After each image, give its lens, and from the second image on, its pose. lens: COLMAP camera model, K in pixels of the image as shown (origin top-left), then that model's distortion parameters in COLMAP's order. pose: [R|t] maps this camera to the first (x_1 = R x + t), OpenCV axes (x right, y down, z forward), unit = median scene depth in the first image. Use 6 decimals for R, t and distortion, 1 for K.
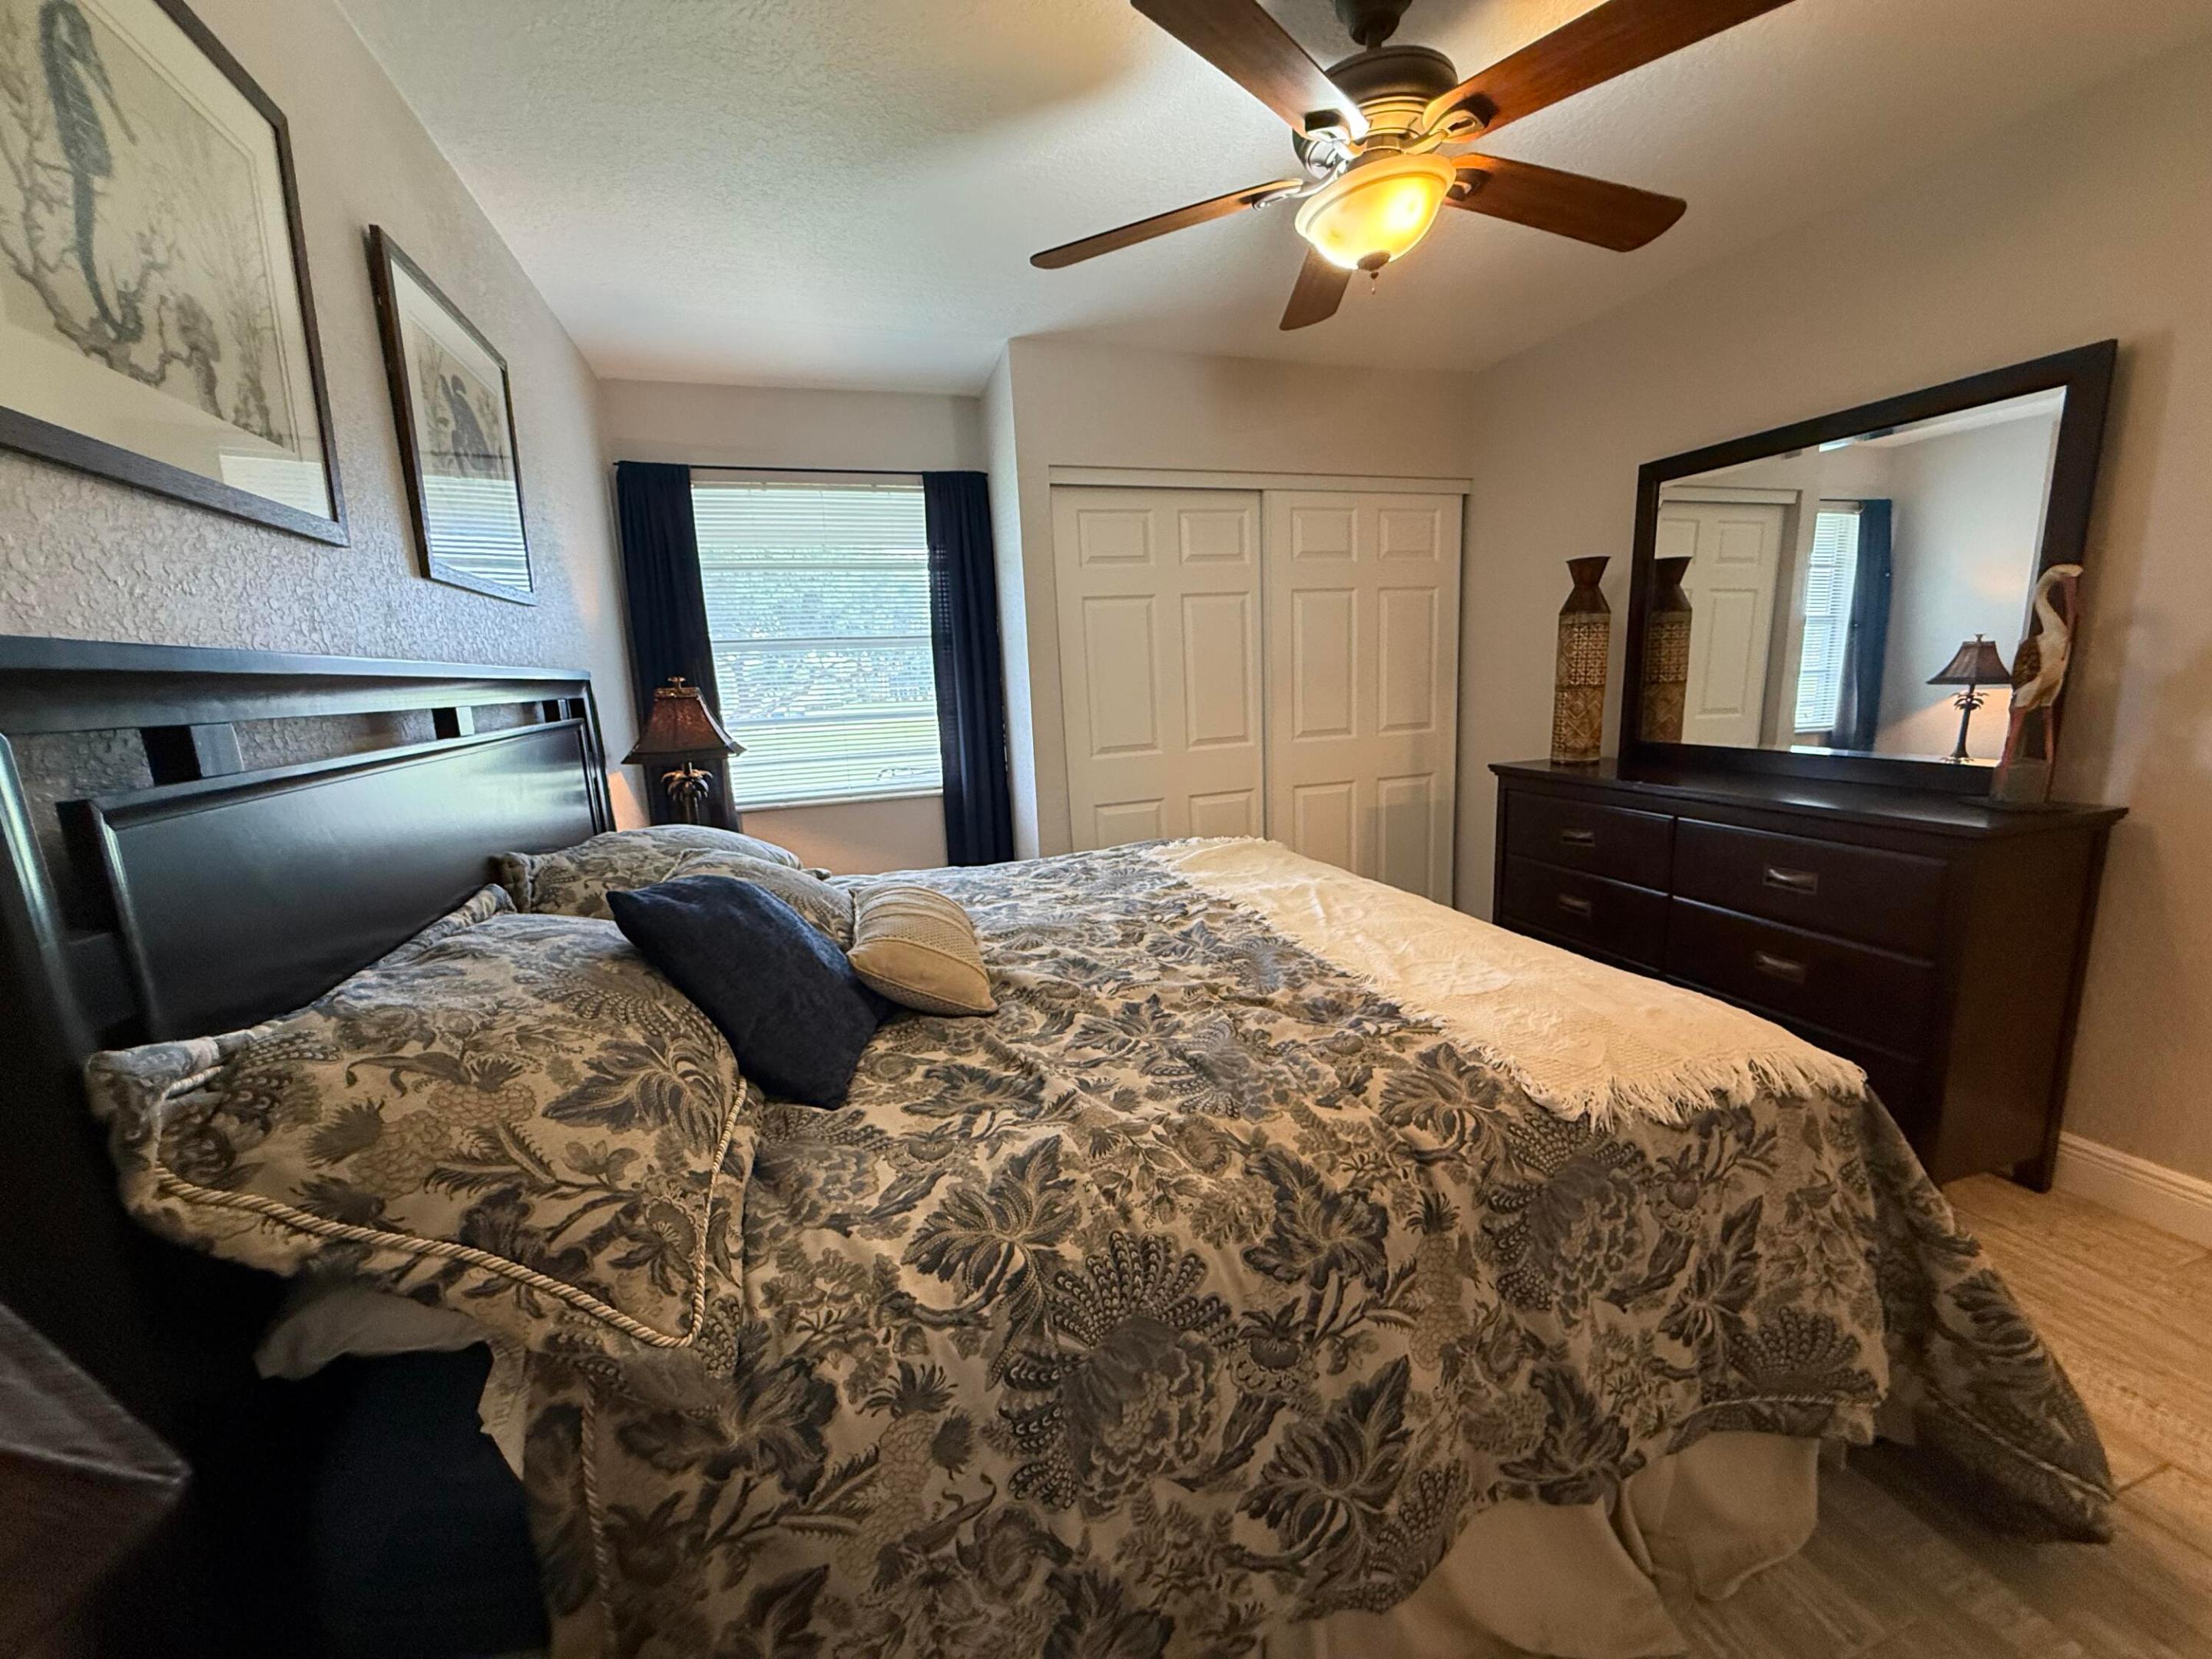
lens RADIAL K [[884.6, 0, 1102.2], [0, 884.6, 831.1], [0, 0, 1]] dist [-0.000311, 0.000225]
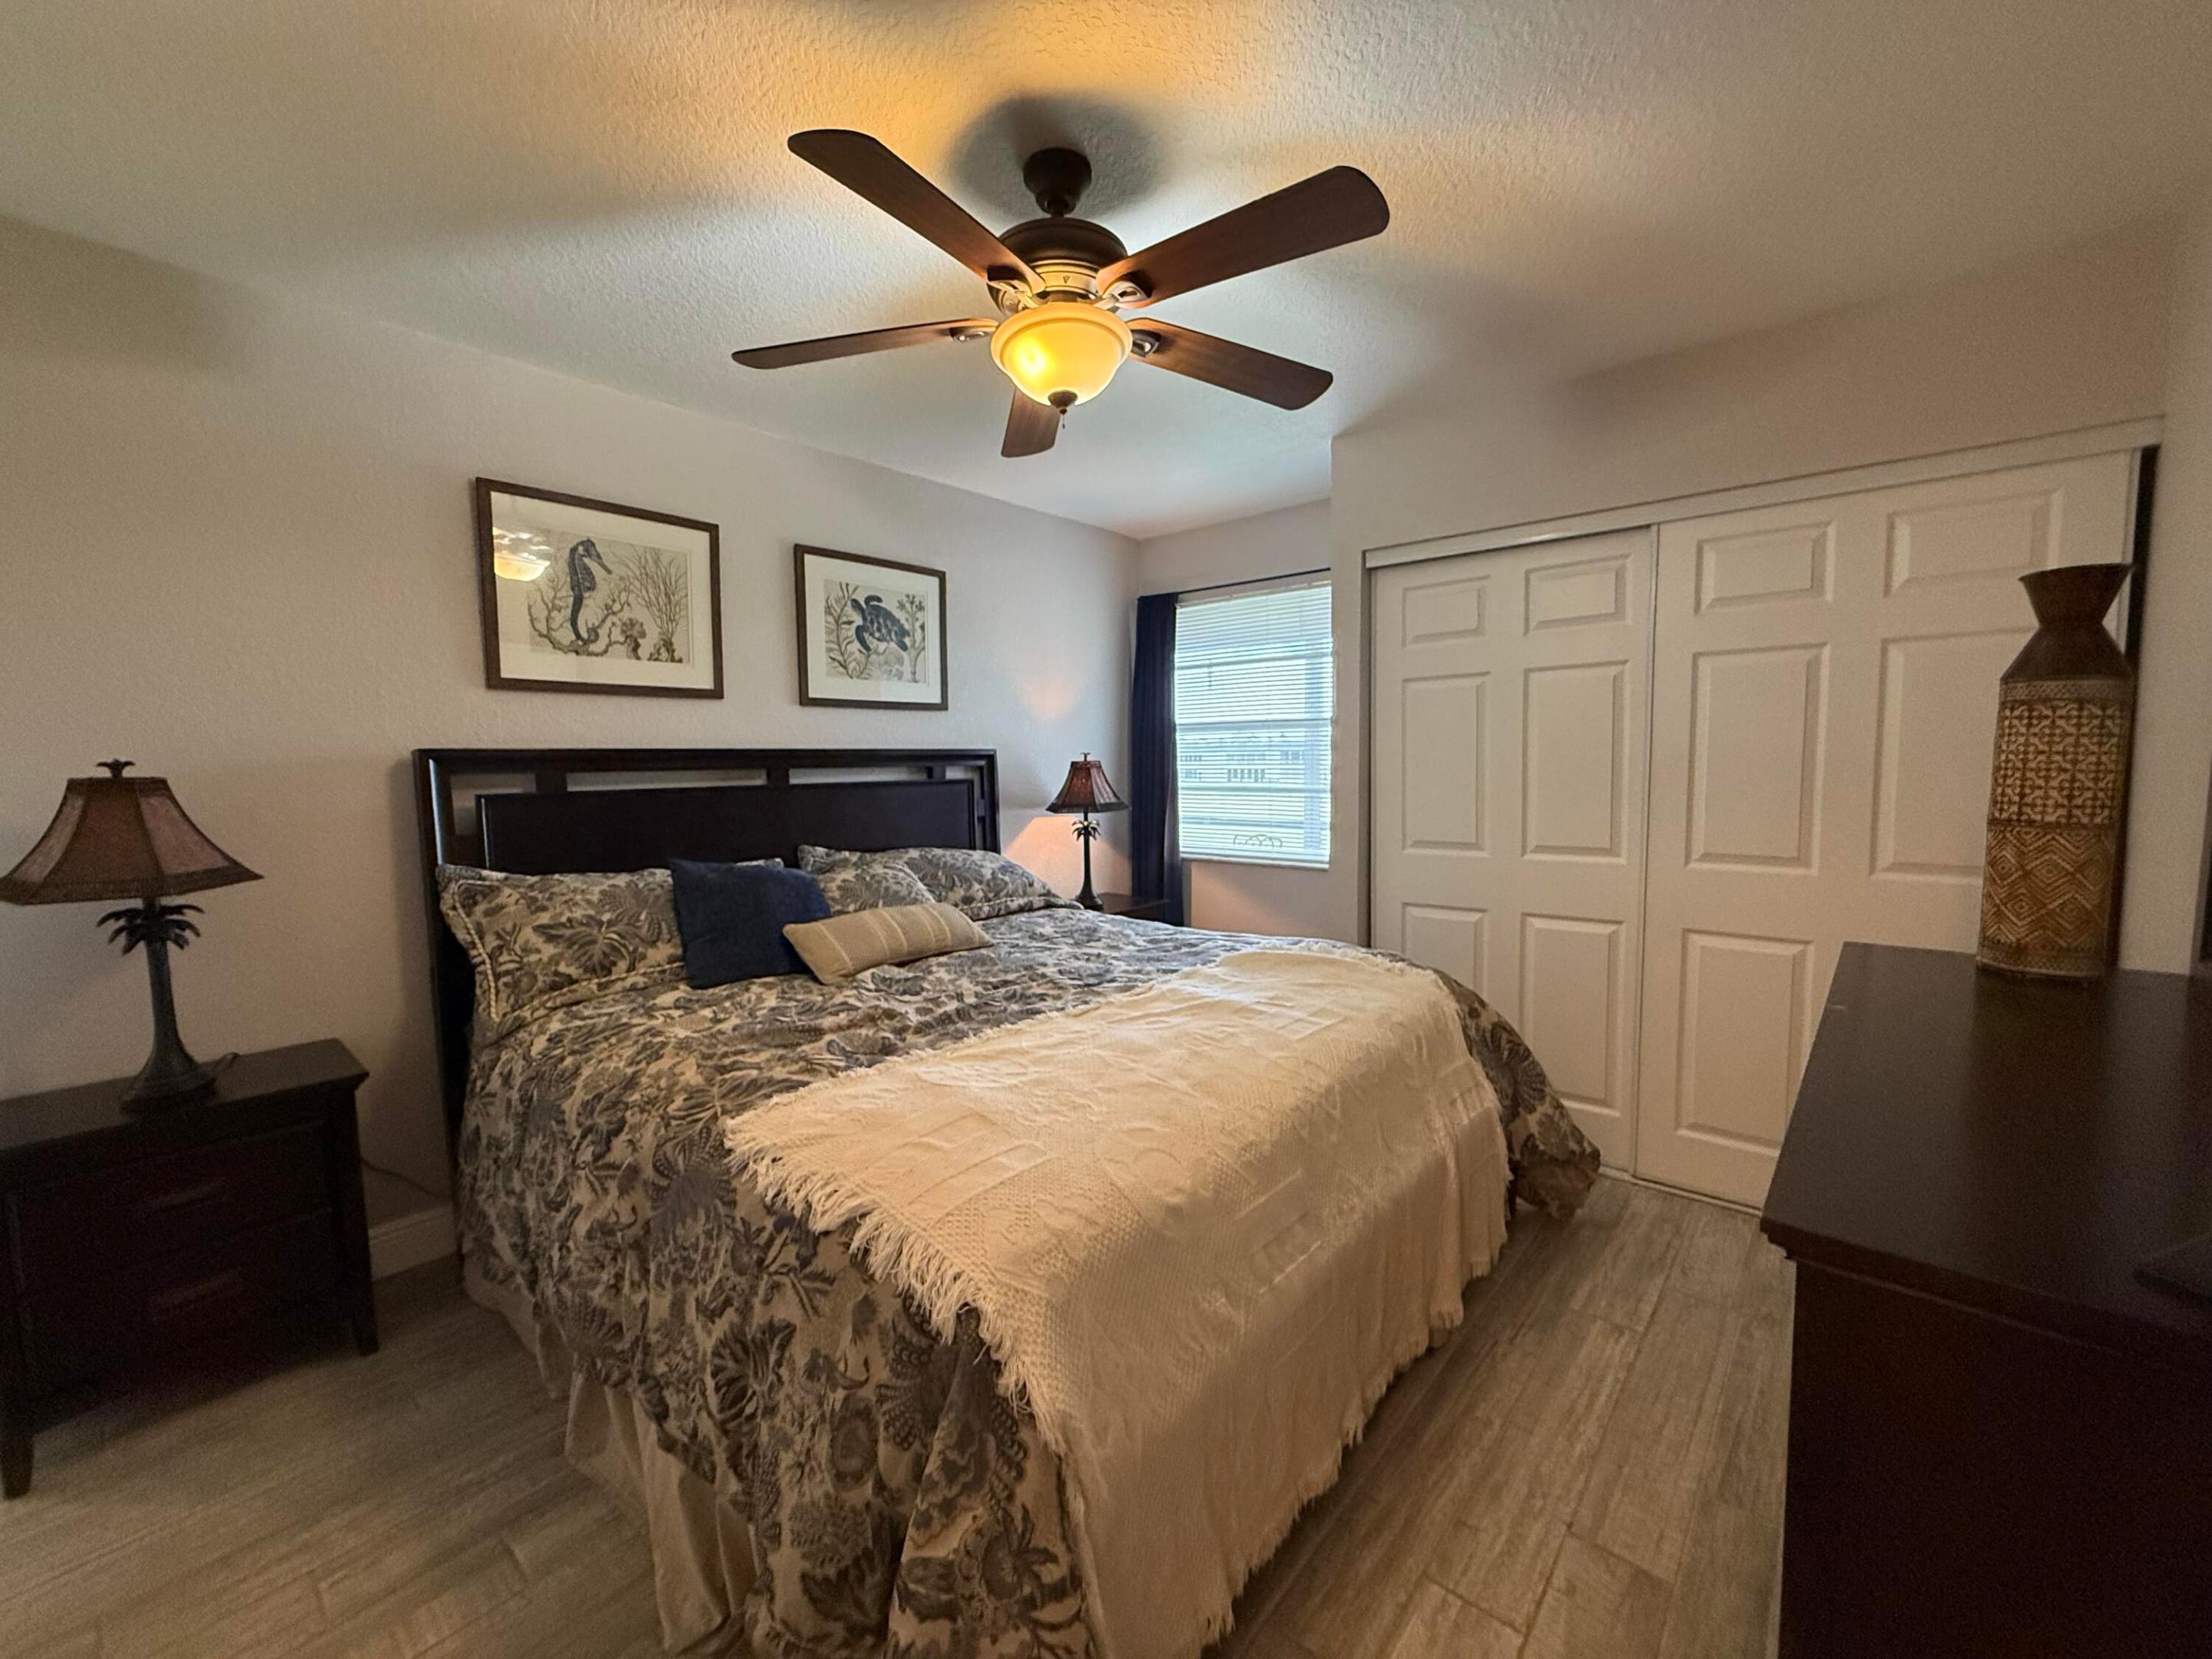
lens RADIAL K [[884.6, 0, 1101.6], [0, 884.6, 832.5], [0, 0, 1]] dist [-0.000311, 0.000225]
pose [[0.512829, 0.105473, -0.851987, 0.694626], [-0.161719, 0.986526, 0.024787, -0.084003], [0.843121, 0.125071, 0.522976, 0.289084]]
